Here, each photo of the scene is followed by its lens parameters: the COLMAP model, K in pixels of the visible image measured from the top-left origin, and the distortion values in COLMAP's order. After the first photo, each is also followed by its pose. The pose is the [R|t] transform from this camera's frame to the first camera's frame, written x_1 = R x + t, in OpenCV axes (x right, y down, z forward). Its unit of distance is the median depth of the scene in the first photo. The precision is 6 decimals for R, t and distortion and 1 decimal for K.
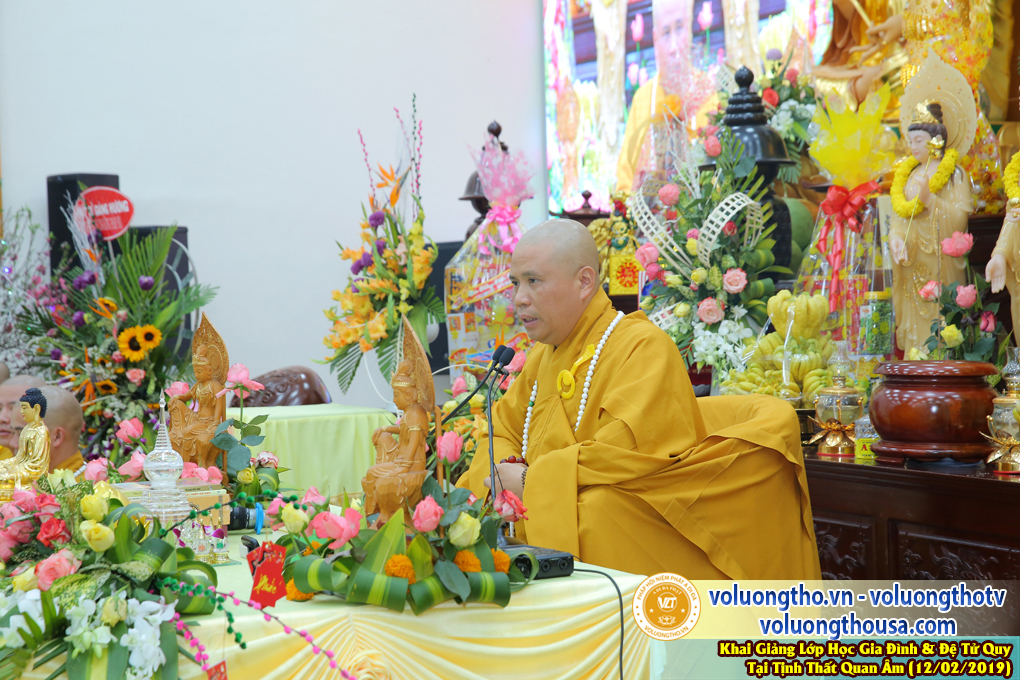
lens RADIAL K [[1882.1, 0, 510.0], [0, 1882.1, 340.0], [0, 0, 1]] dist [0.051796, 1.740808]
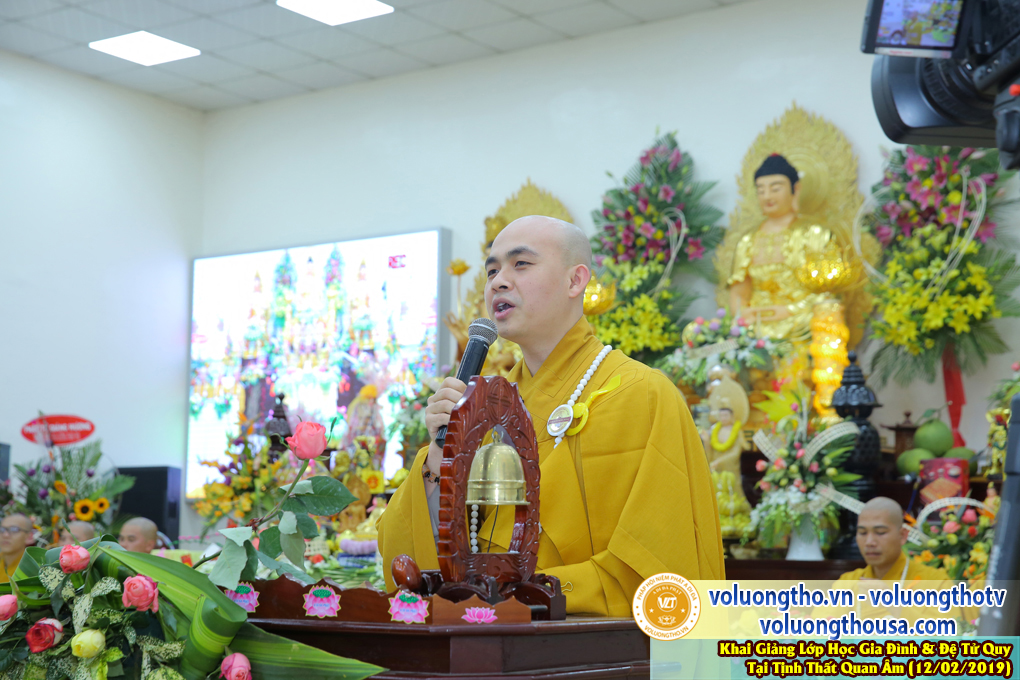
lens RADIAL K [[1714.6, 0, 510.0], [0, 1714.6, 340.0], [0, 0, 1]] dist [0.161841, 0.120755]
pose [[0.892284, 0.092176, 0.441965, -0.749722], [-0.021852, 0.986606, -0.161649, 0.125878], [-0.450946, 0.134579, 0.882347, -0.711057]]
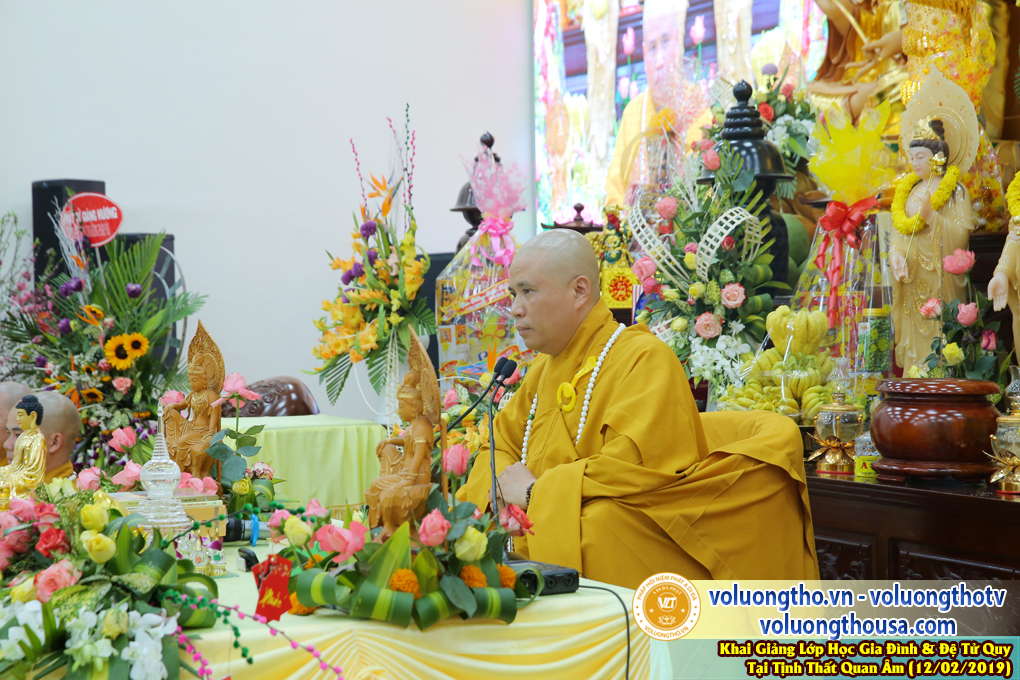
lens RADIAL K [[1882.1, 0, 510.0], [0, 1882.1, 340.0], [0, 0, 1]] dist [0.051796, 1.740808]
pose [[0.999838, 0.012616, 0.012814, -0.010793], [-0.012524, 0.999896, -0.007211, 0.000584], [-0.012903, 0.007049, 0.999892, 0.009690]]
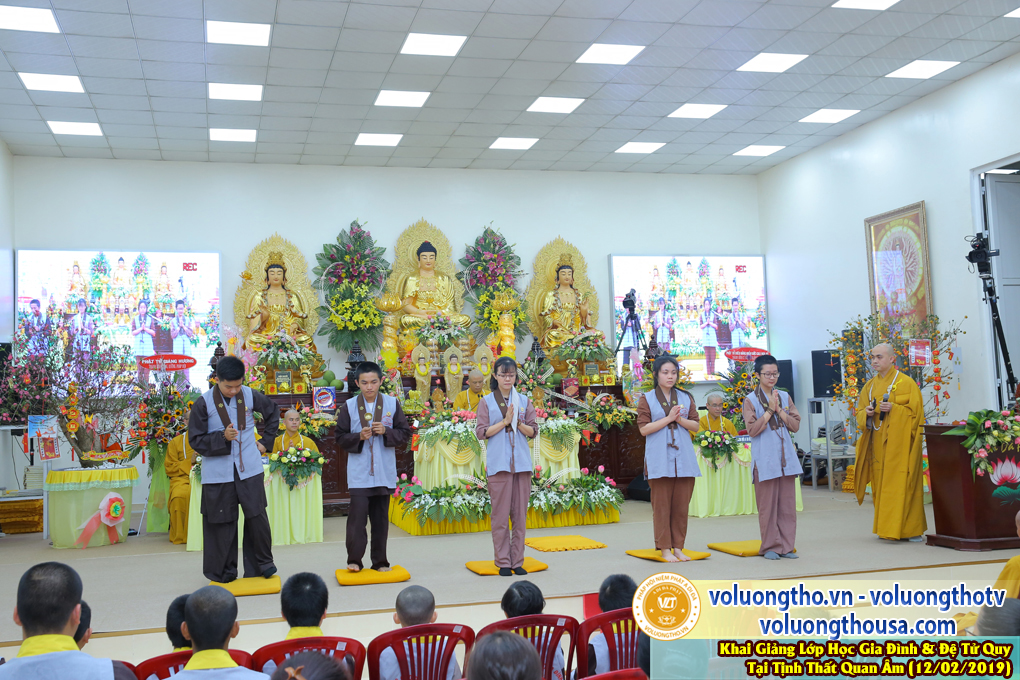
lens RADIAL K [[1063.9, 0, 510.0], [0, 1063.9, 340.0], [0, 0, 1]] dist [-0.017297, 0.163480]
pose [[0.213642, 0.082954, 0.973384, -2.403310], [0.049871, 0.994163, -0.095670, 0.116777], [-0.975638, 0.068982, 0.208258, 0.185977]]
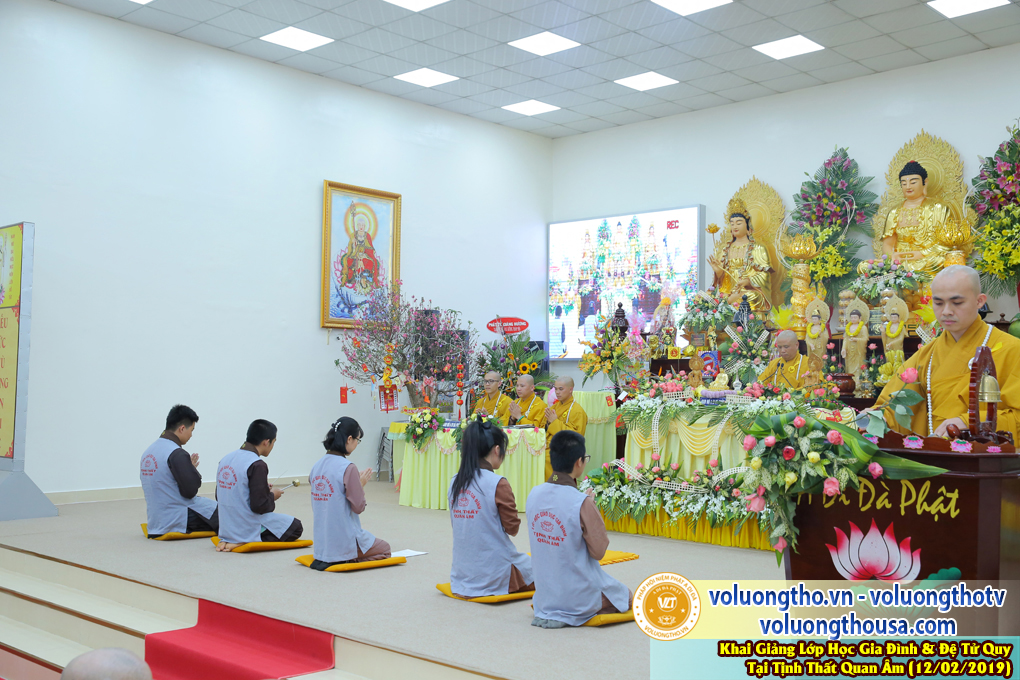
lens RADIAL K [[1063.9, 0, 510.0], [0, 1063.9, 340.0], [0, 0, 1]] dist [-0.017297, 0.163480]
pose [[0.943795, 0.049434, 0.326815, -1.069087], [-0.026812, 0.996944, -0.073370, 0.112560], [-0.329443, 0.060484, 0.942236, -0.836387]]
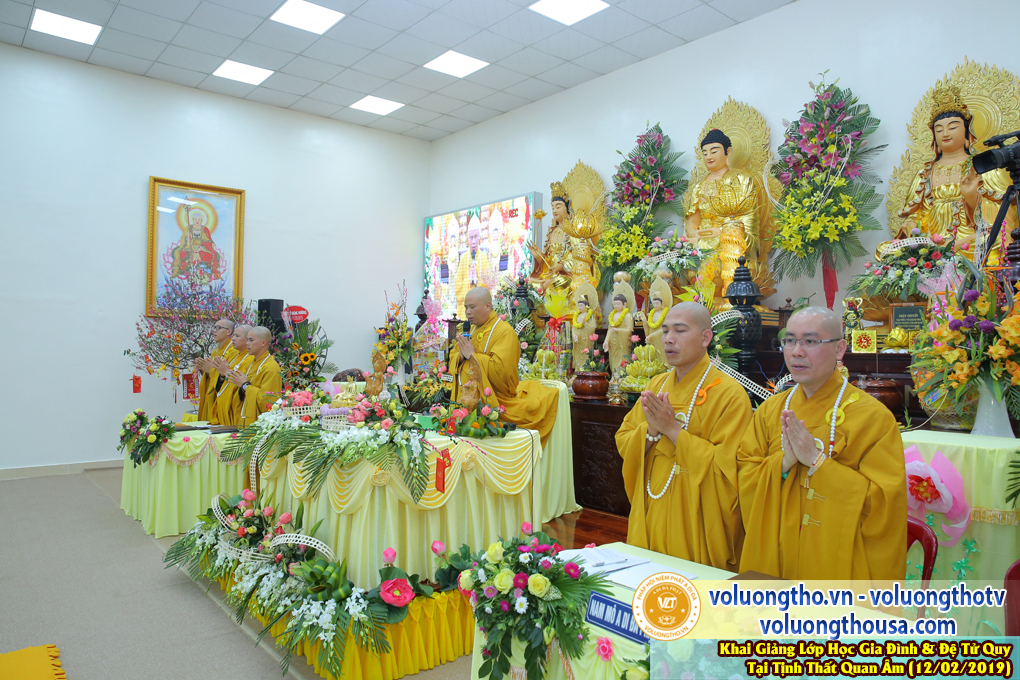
lens RADIAL K [[692.2, 0, 510.0], [0, 692.2, 340.0], [0, 0, 1]] dist [-0.115228, 0.088998]
pose [[0.974895, 0.037725, 0.219445, -0.169327], [-0.030010, 0.998812, -0.038385, 0.005581], [-0.220633, 0.030836, 0.974869, -0.156084]]
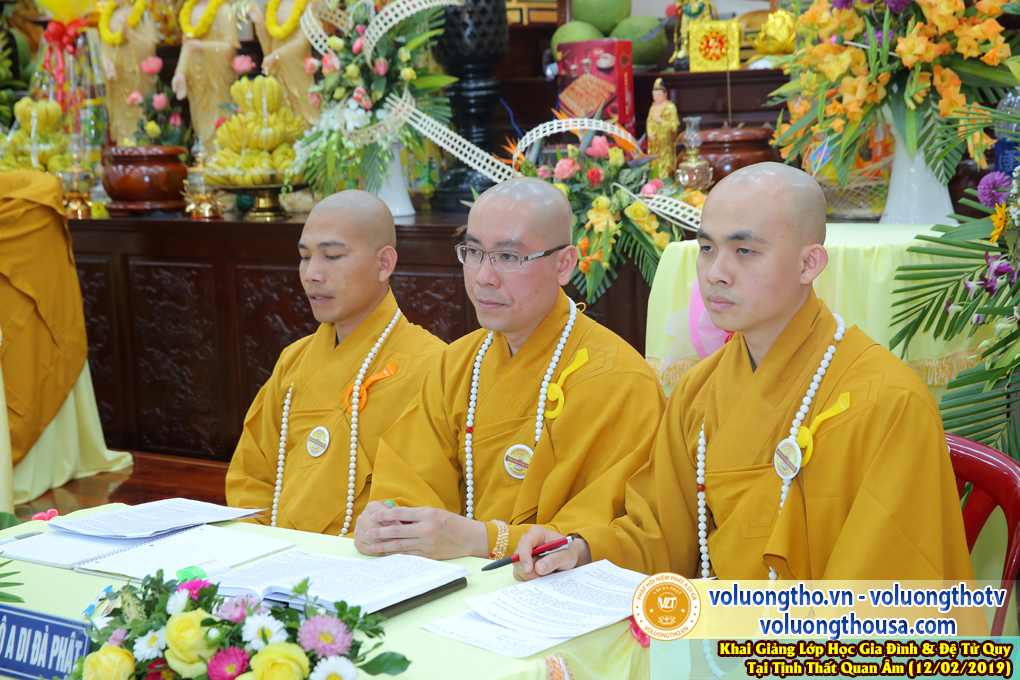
lens RADIAL K [[1617.9, 0, 510.0], [0, 1617.9, 340.0], [0, 0, 1]] dist [0.135329, 0.140310]
pose [[0.886229, -0.080334, 0.456228, -0.101369], [0.028647, 0.992468, 0.119110, 0.015651], [-0.462360, -0.092489, 0.881855, -0.230331]]
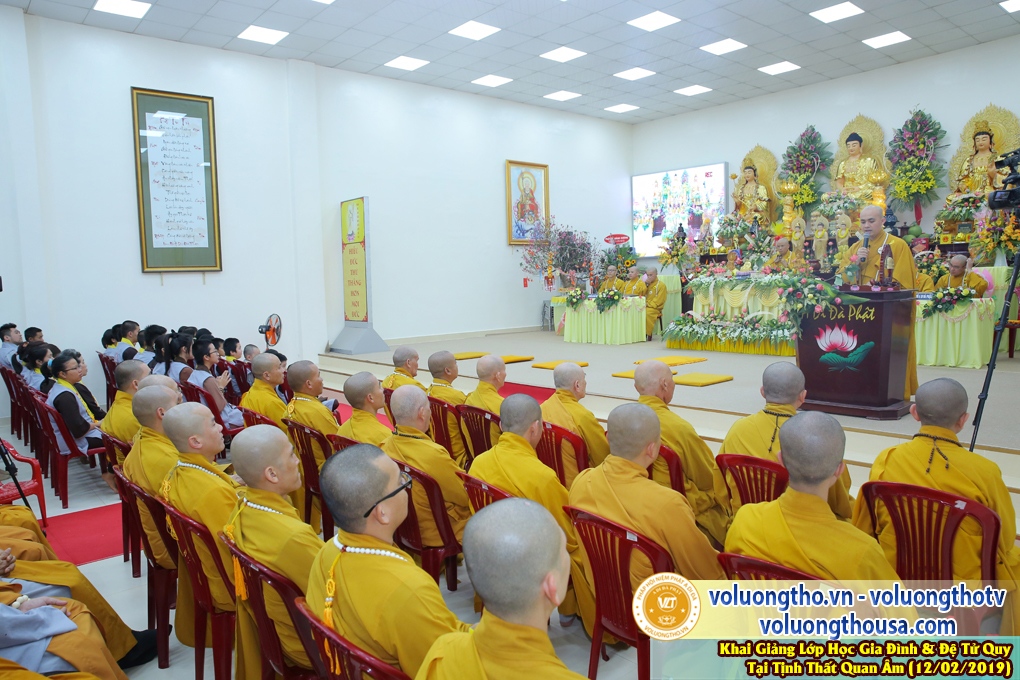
lens RADIAL K [[692.2, 0, 510.0], [0, 692.2, 340.0], [0, 0, 1]] dist [-0.115228, 0.088998]
pose [[0.973781, -0.023903, 0.226229, -1.318298], [0.010633, 0.998160, 0.059697, 0.133463], [-0.227240, -0.055727, 0.972243, -1.127366]]
